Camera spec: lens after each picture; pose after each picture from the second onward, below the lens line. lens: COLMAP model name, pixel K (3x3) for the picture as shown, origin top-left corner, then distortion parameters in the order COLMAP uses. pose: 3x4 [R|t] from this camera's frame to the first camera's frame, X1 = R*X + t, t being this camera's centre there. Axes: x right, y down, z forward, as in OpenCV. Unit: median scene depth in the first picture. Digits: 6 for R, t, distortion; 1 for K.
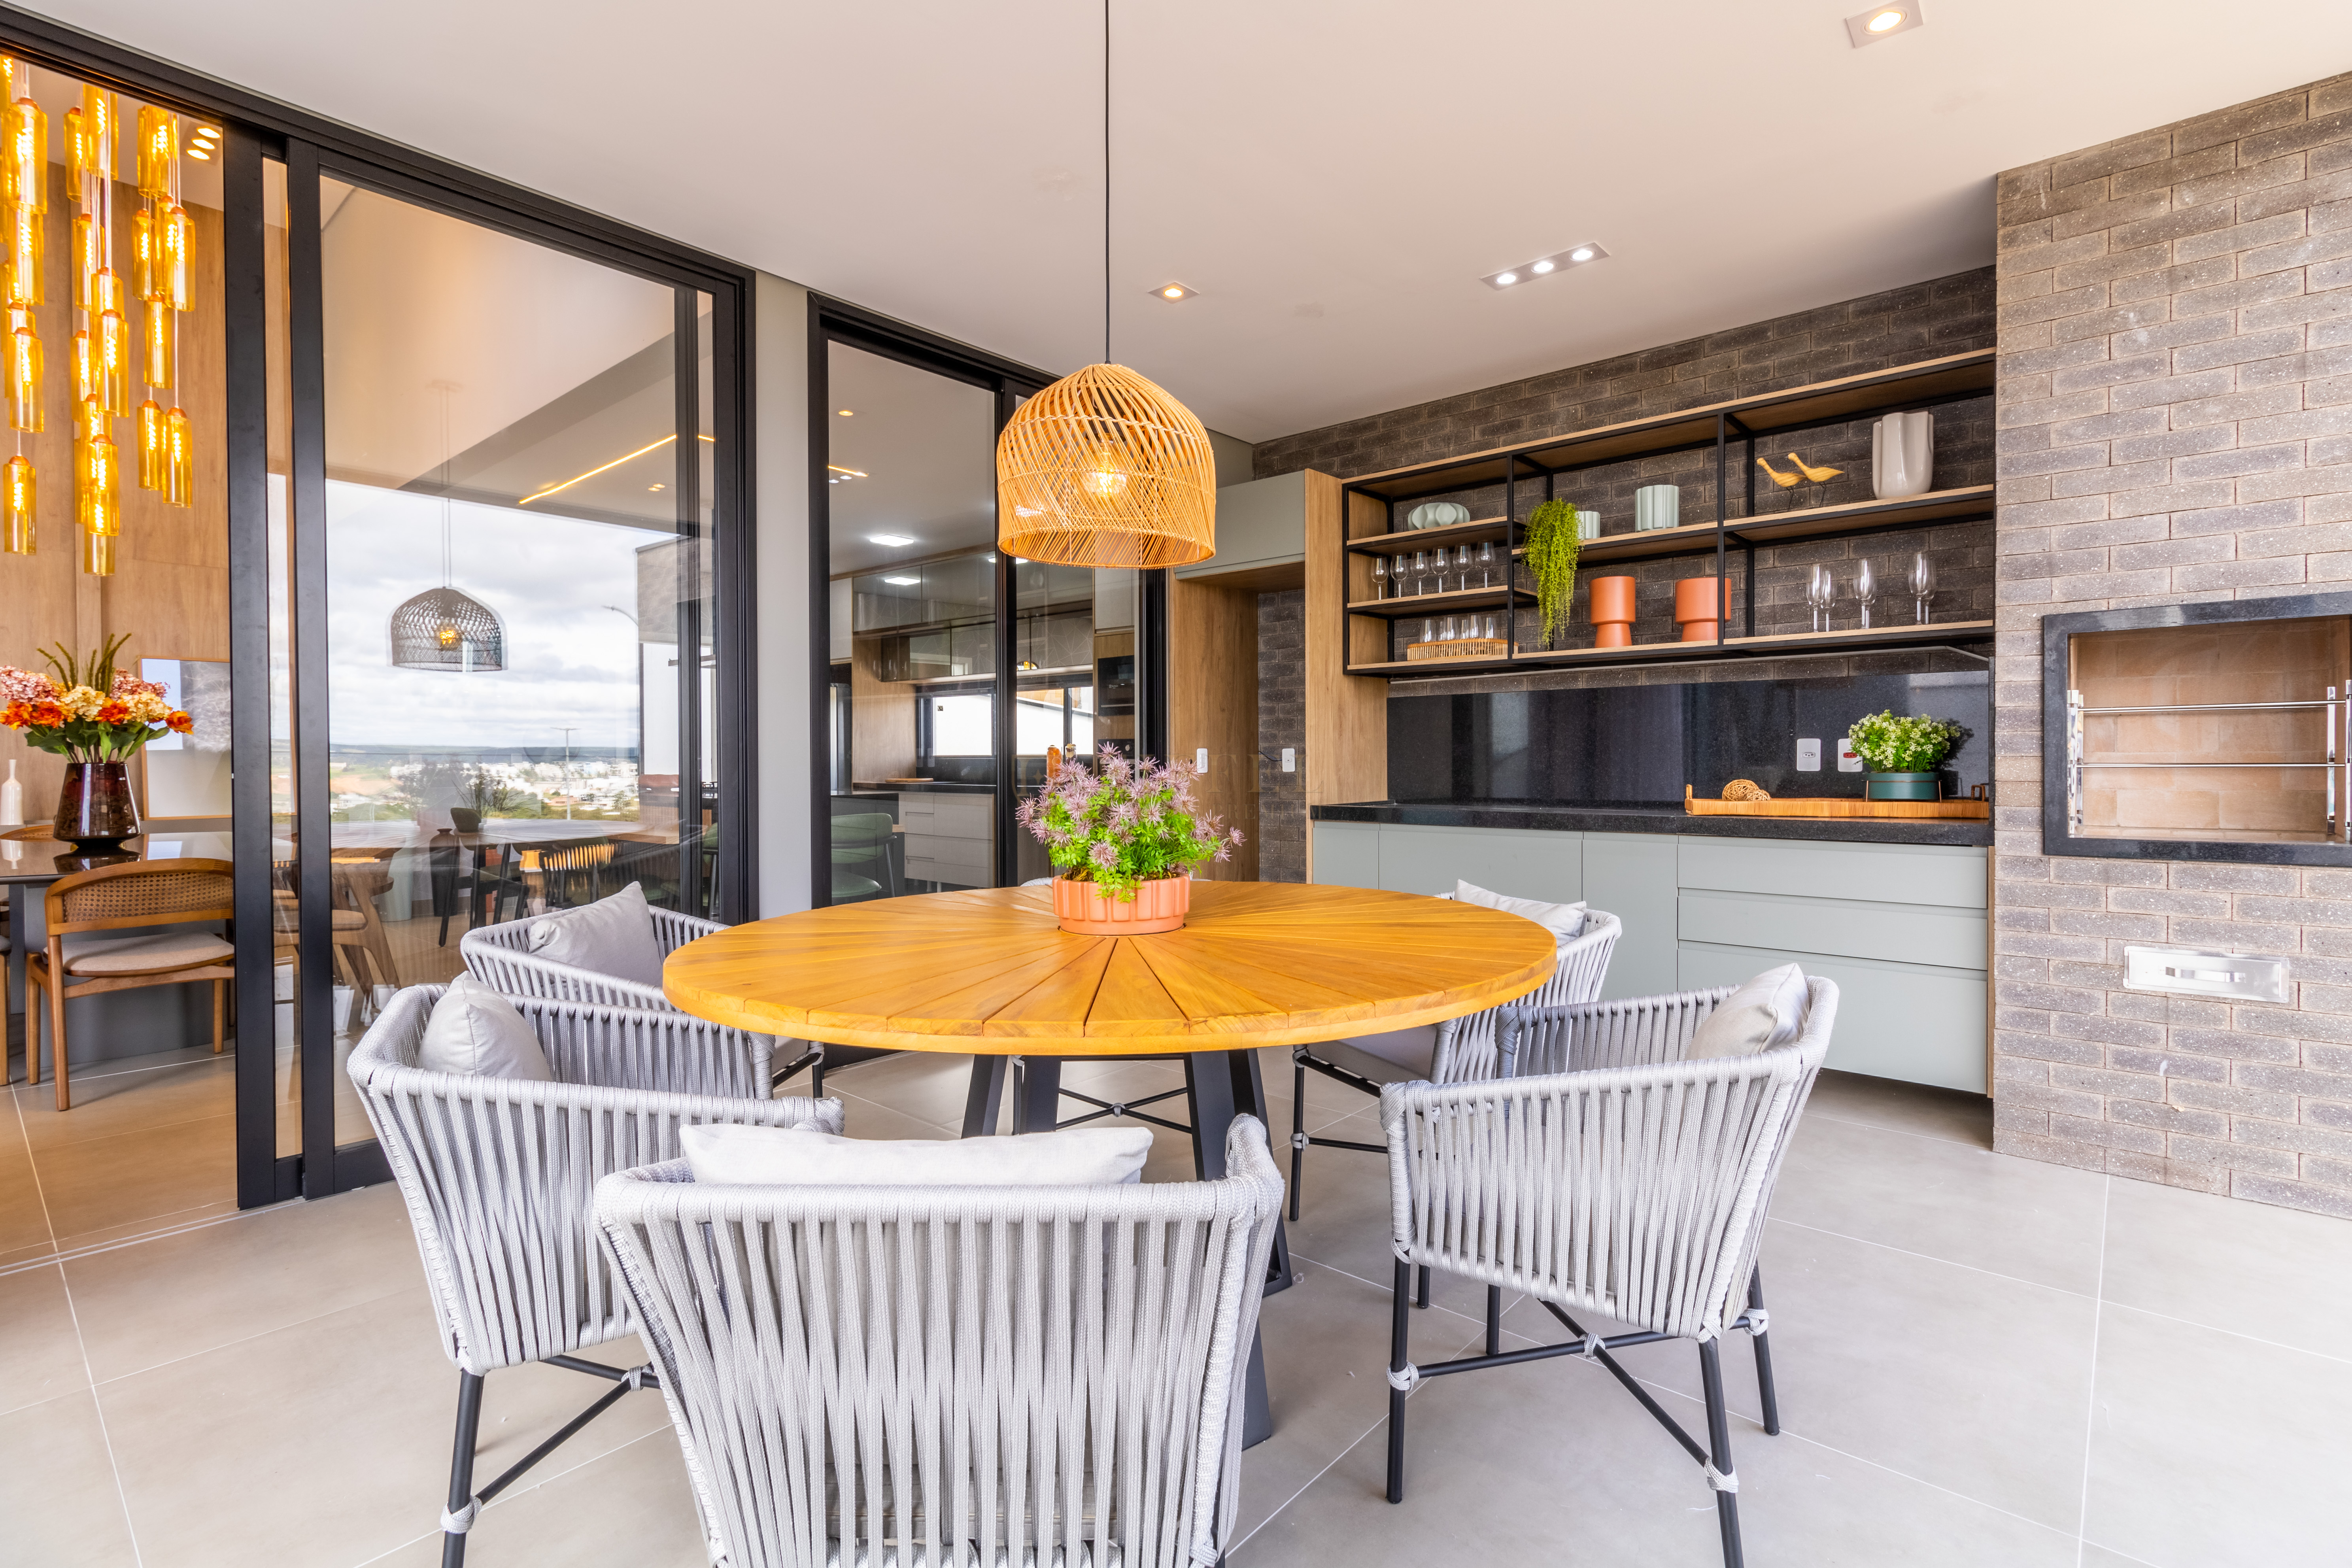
lens RADIAL K [[1081.6, 0, 1195.1], [0, 1081.6, 771.9], [0, 0, 1]] dist [-0.001599, -0.000322]
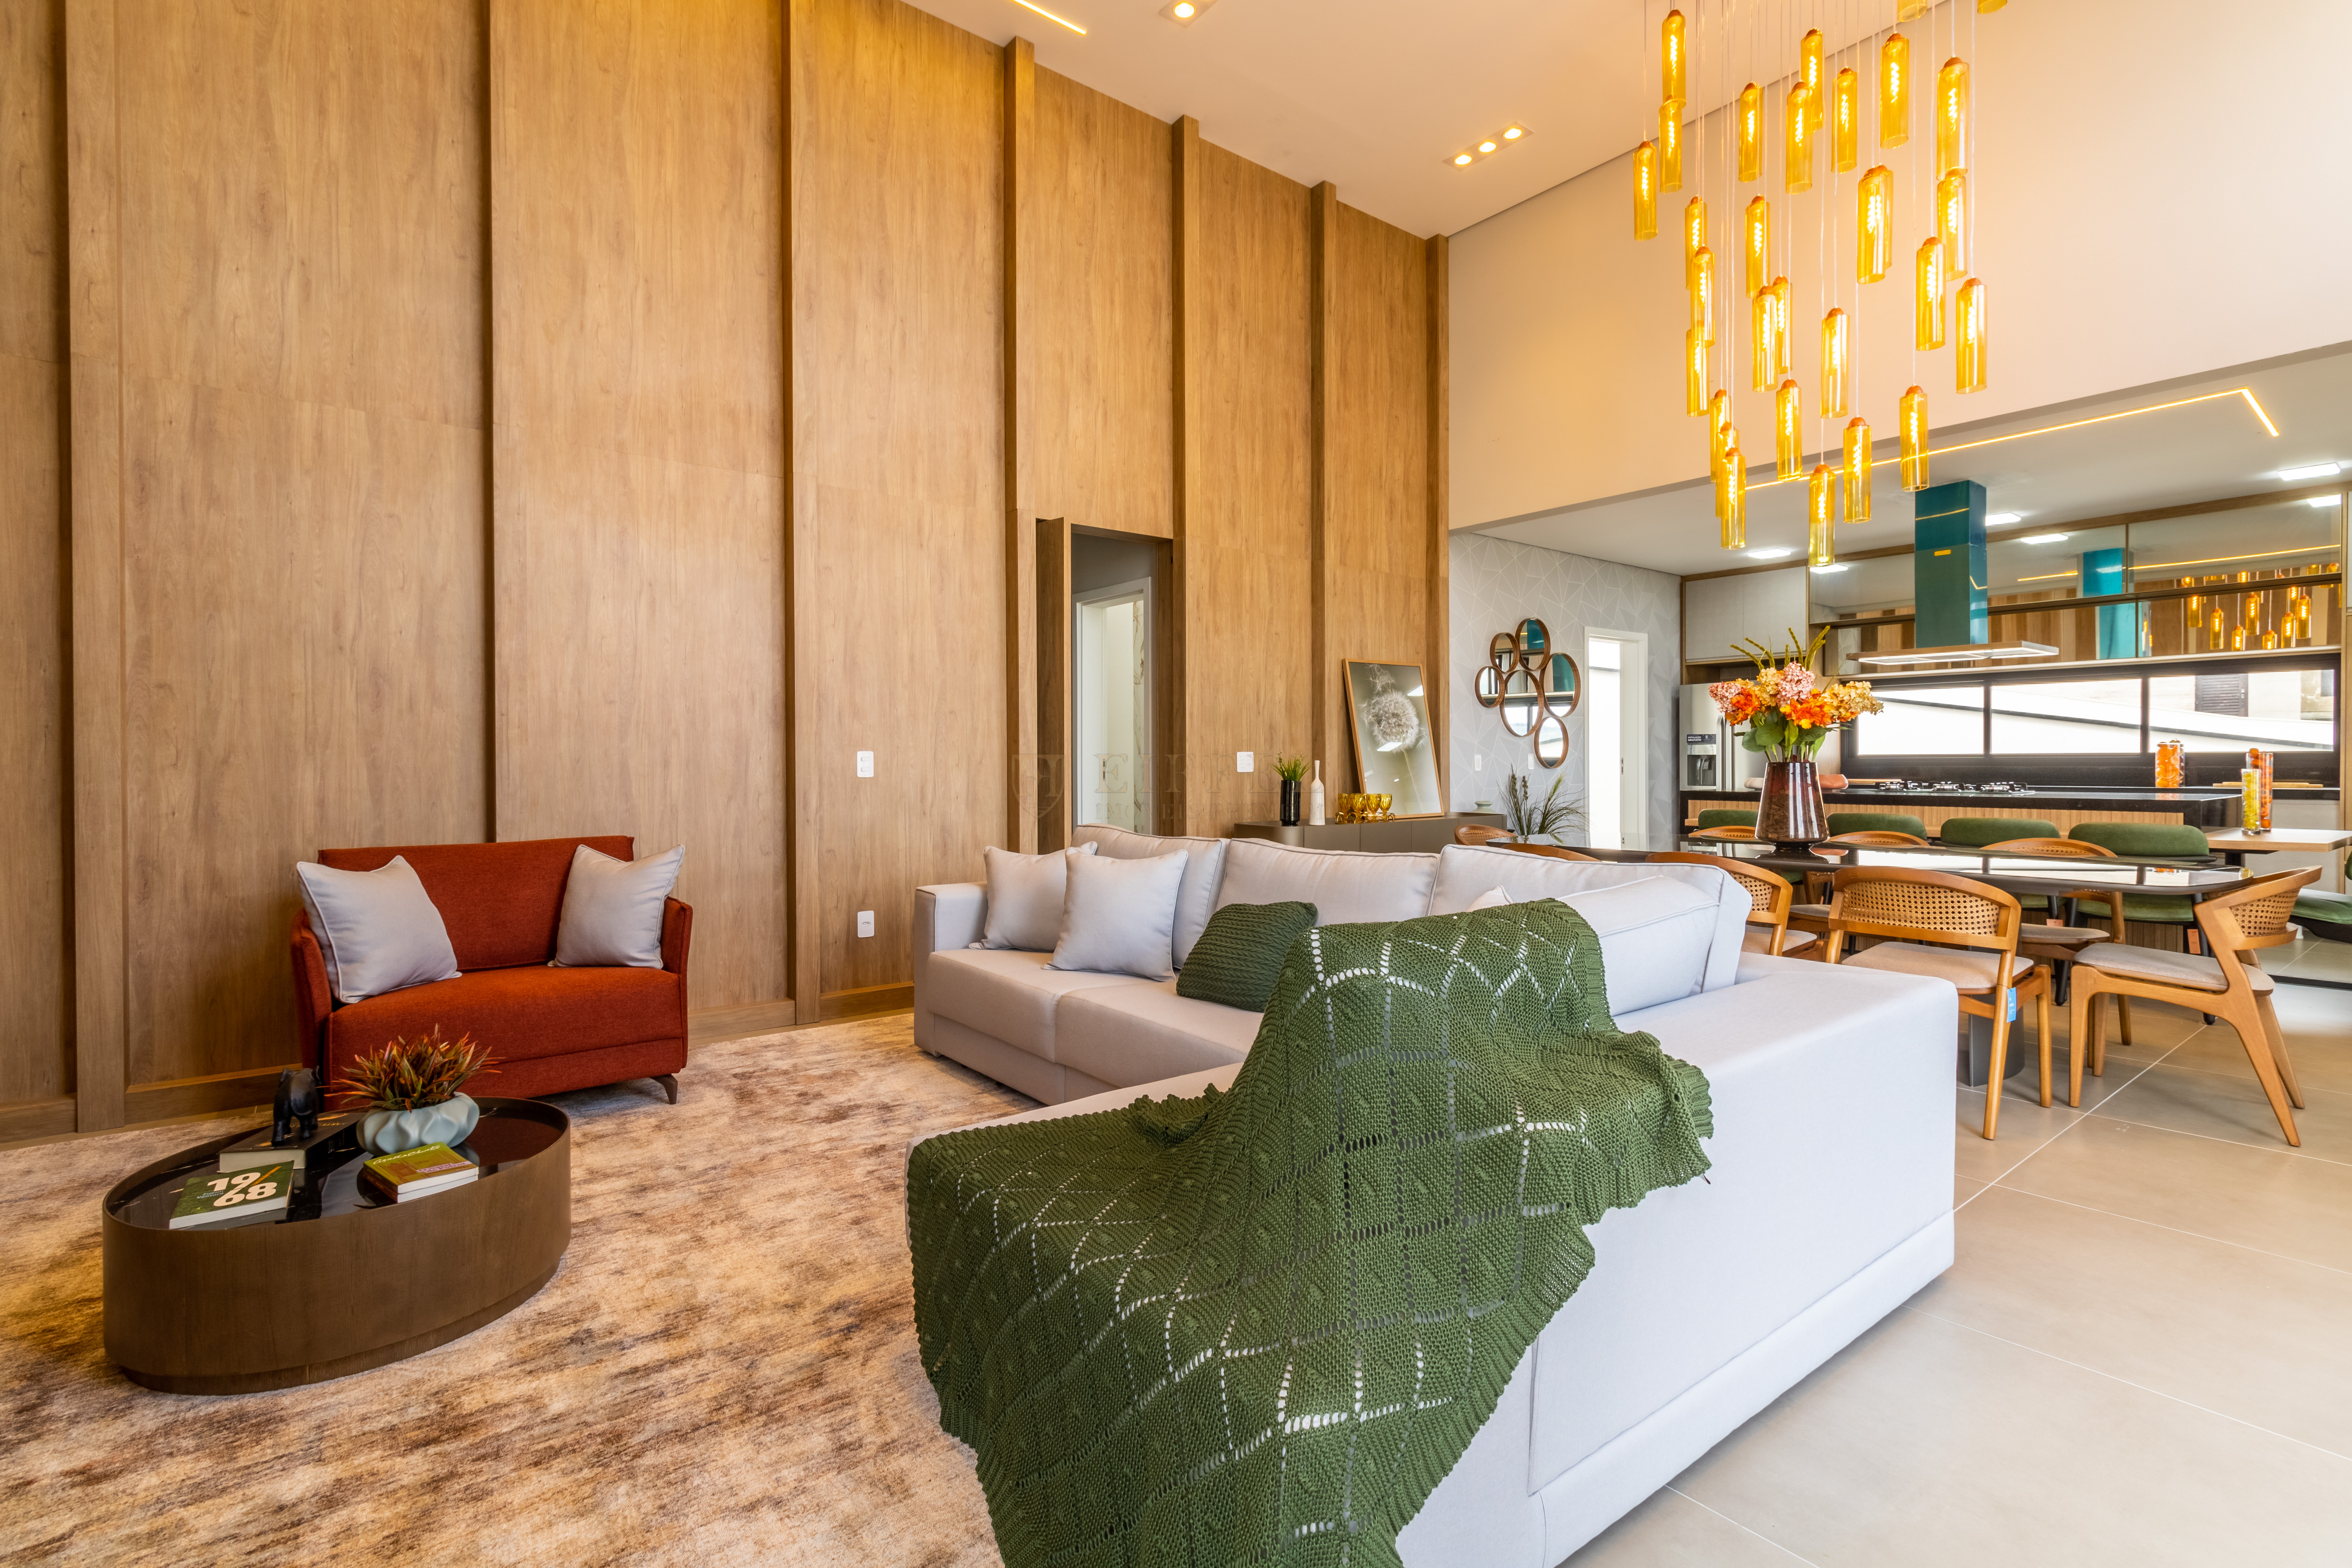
lens RADIAL K [[1081.5, 0, 1195.1], [0, 1081.5, 771.9], [0, 0, 1]] dist [-0.001599, -0.000322]
pose [[0.980198, -0.001013, -0.198017, -0.886117], [0.000585, 0.999997, -0.002220, 0.002058], [0.198019, 0.002060, 0.980196, -0.036714]]
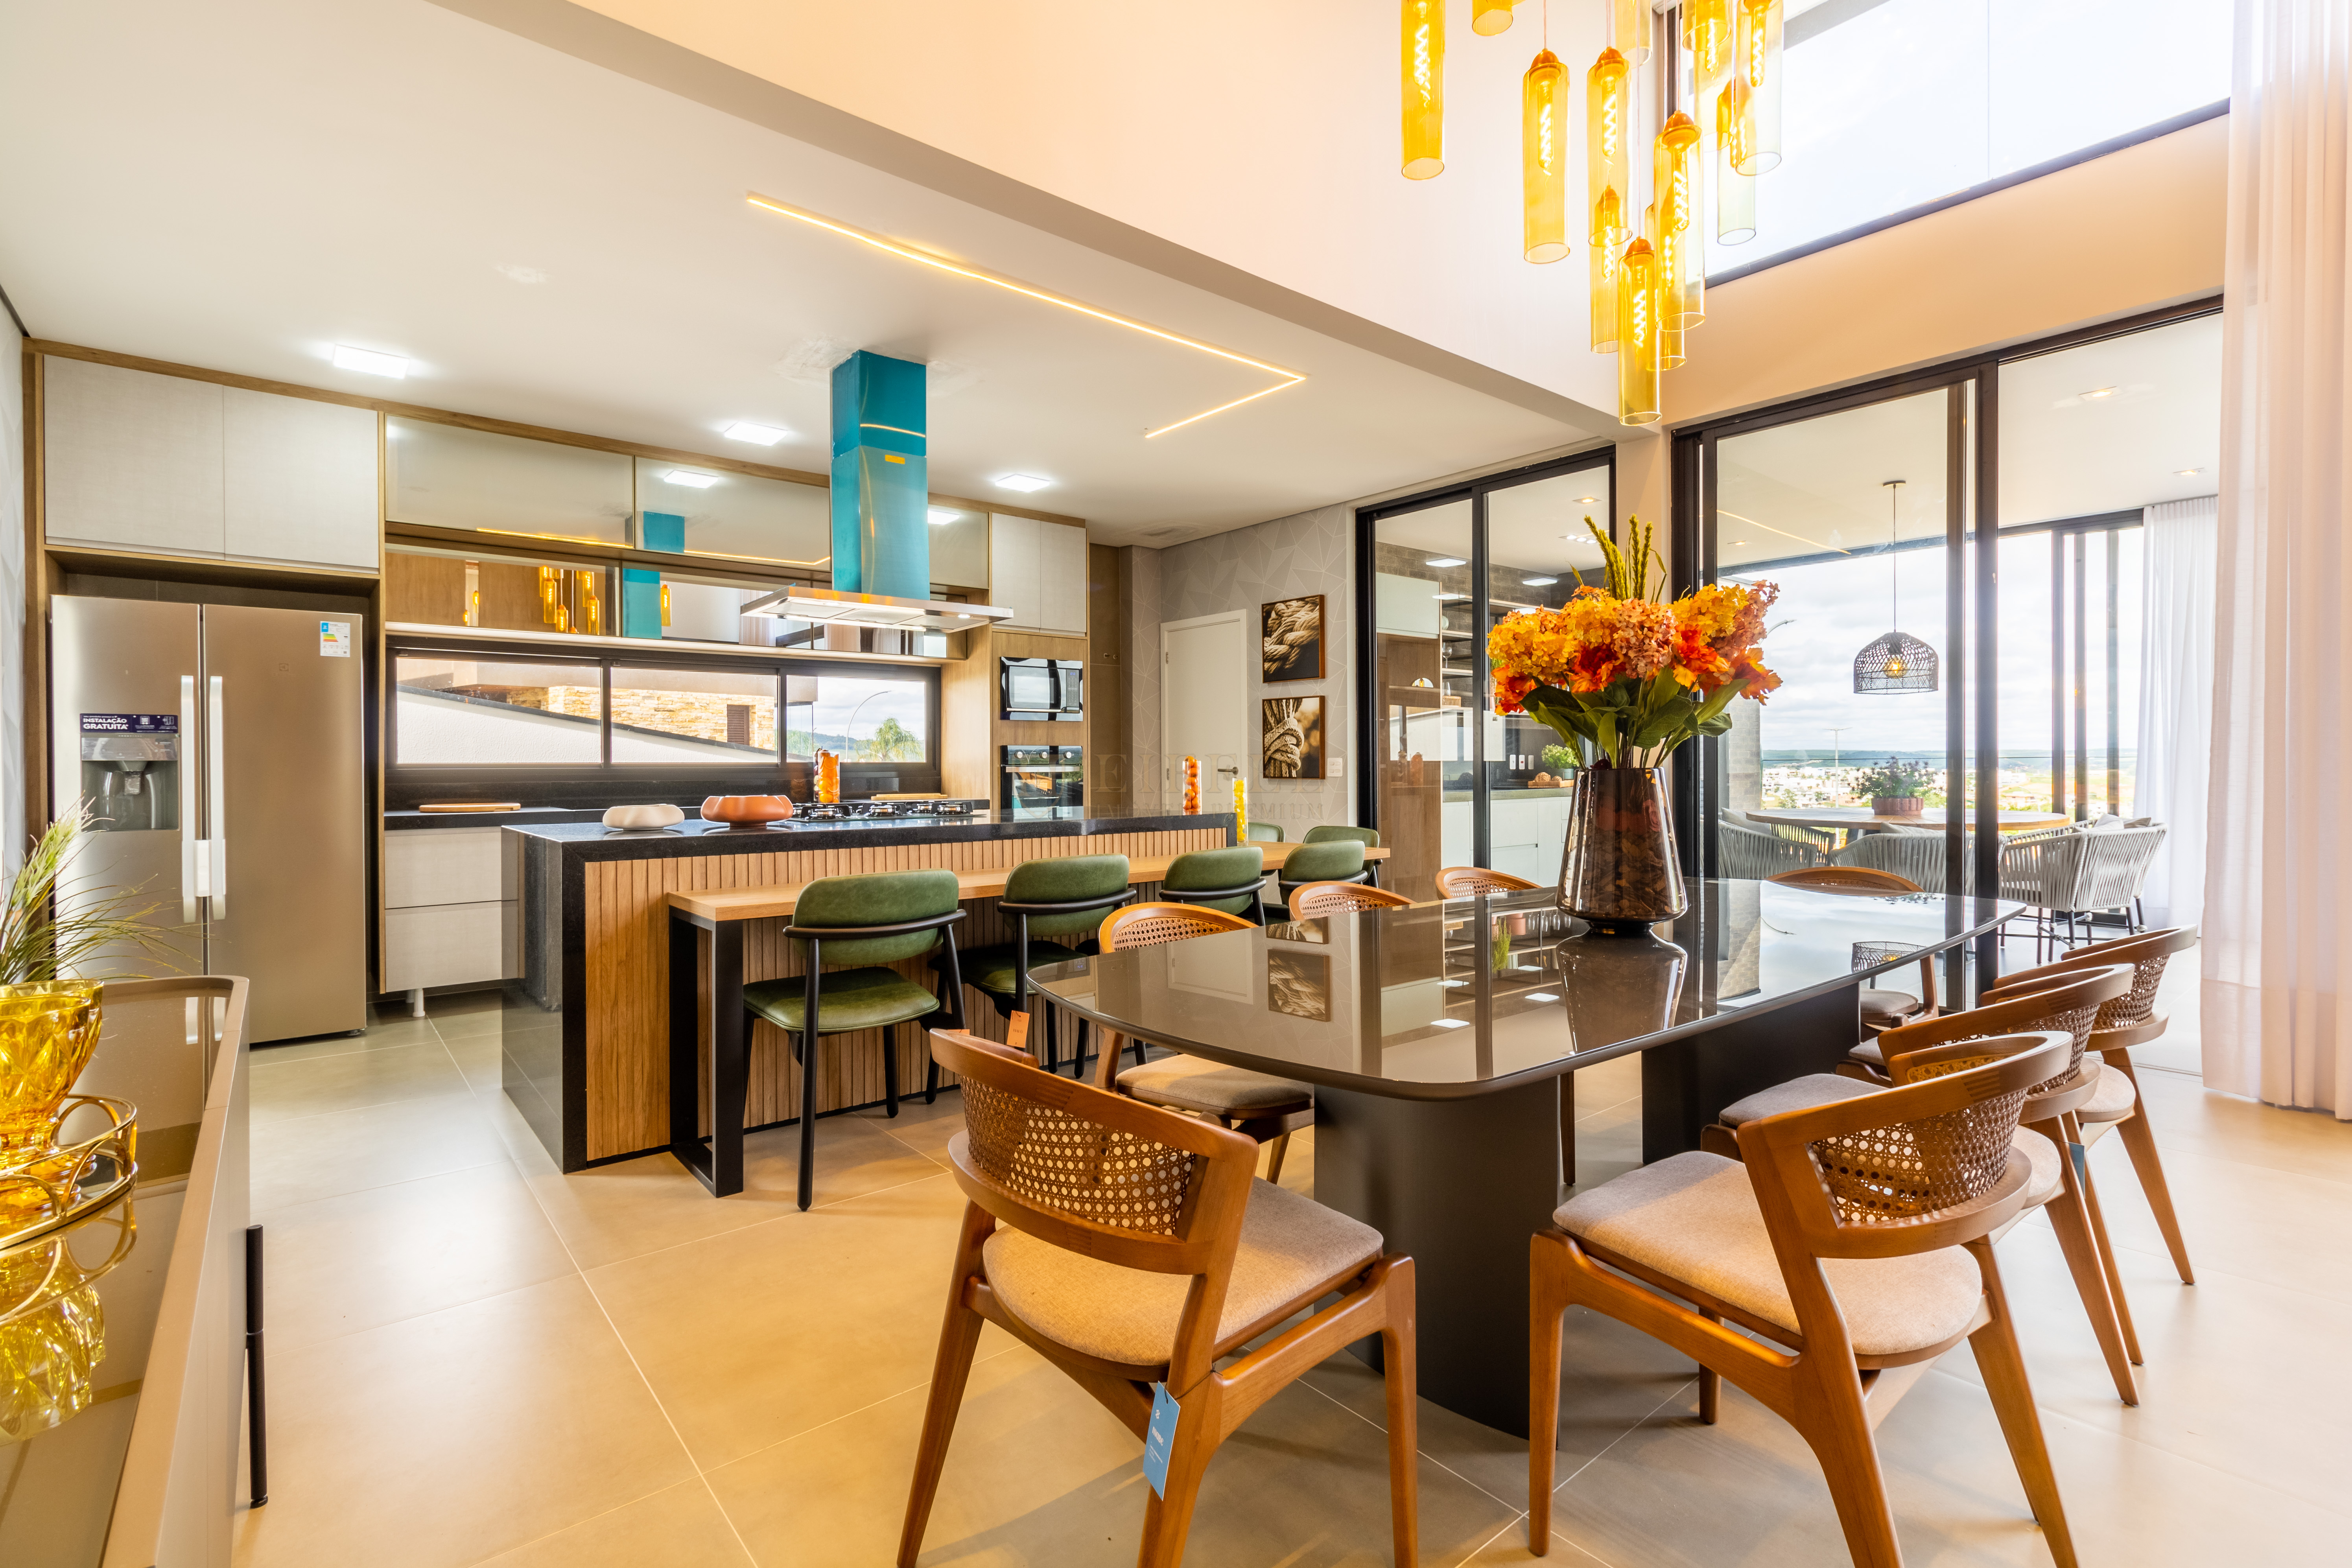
lens RADIAL K [[1087.5, 0, 1199.9], [0, 1087.5, 768.3], [0, 0, 1]] dist [0.000995, 0.000470]
pose [[0.161940, -0.001704, 0.986799, -1.028975], [0.018015, 0.999837, -0.001230, -0.006967], [-0.986636, 0.017976, 0.161944, 0.731932]]
